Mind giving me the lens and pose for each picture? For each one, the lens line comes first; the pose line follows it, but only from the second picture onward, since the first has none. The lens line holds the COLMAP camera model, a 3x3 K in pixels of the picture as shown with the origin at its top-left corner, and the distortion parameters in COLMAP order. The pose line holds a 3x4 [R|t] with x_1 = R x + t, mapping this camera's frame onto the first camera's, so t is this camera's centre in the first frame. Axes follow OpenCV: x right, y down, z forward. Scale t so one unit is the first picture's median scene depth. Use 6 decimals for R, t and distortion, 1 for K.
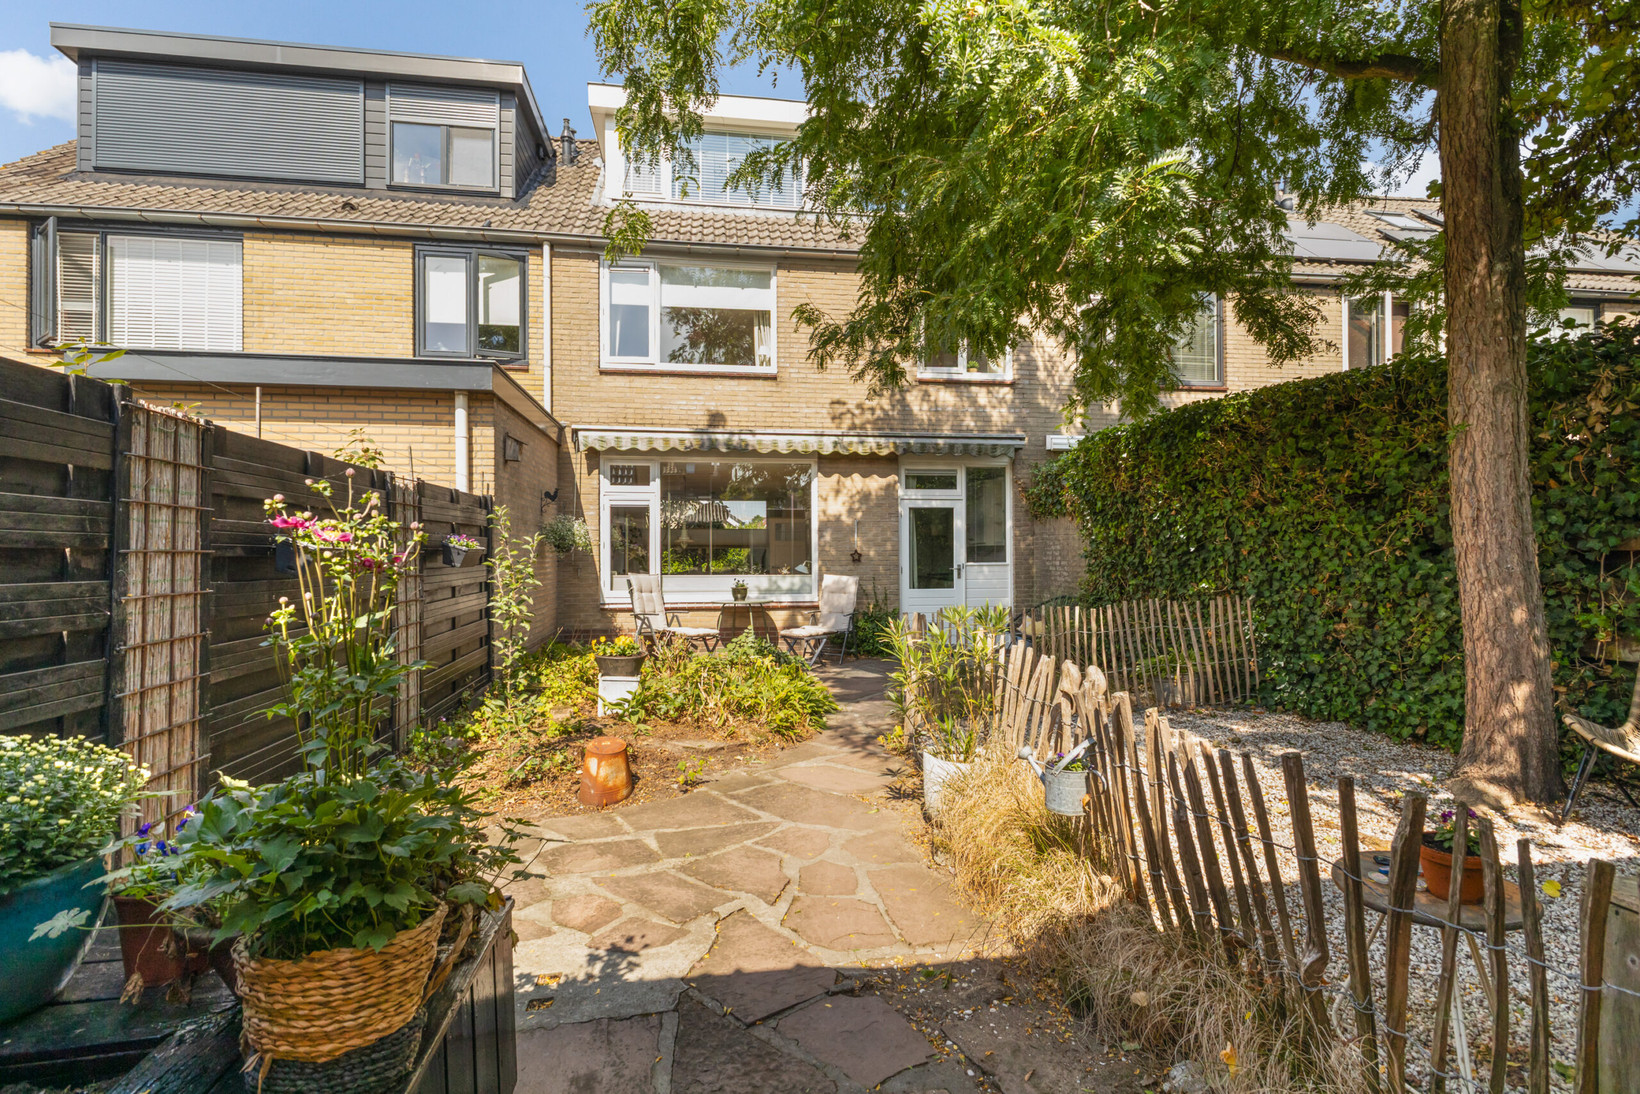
lens RADIAL K [[826.7, 0, 827.3], [0, 826.7, 541.0], [0, 0, 1]] dist [0.014942, -0.009441]
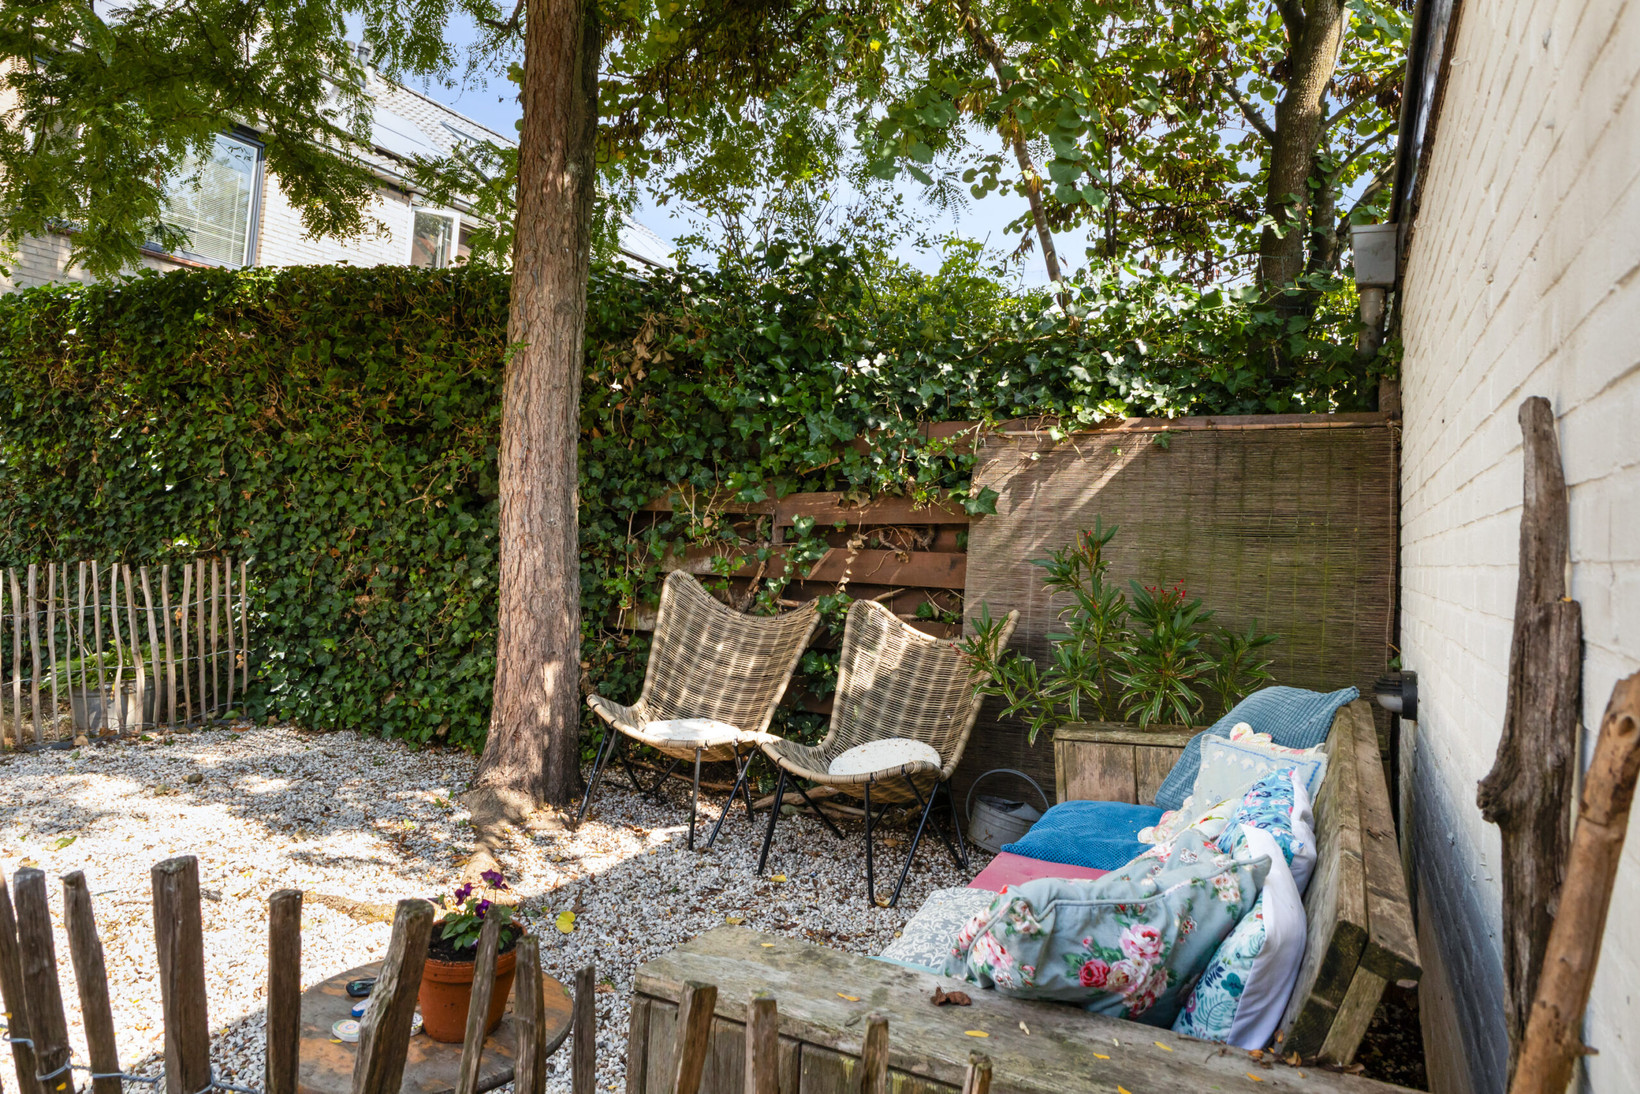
lens RADIAL K [[1045.2, 0, 812.9], [0, 1045.2, 433.8], [0, 0, 1]] dist [0.003507, 0.001591]
pose [[0.586556, 0.110562, 0.802327, 0.089927], [-0.059552, 0.993845, -0.093416, 0.019795], [-0.807717, 0.007013, 0.589529, 0.125109]]
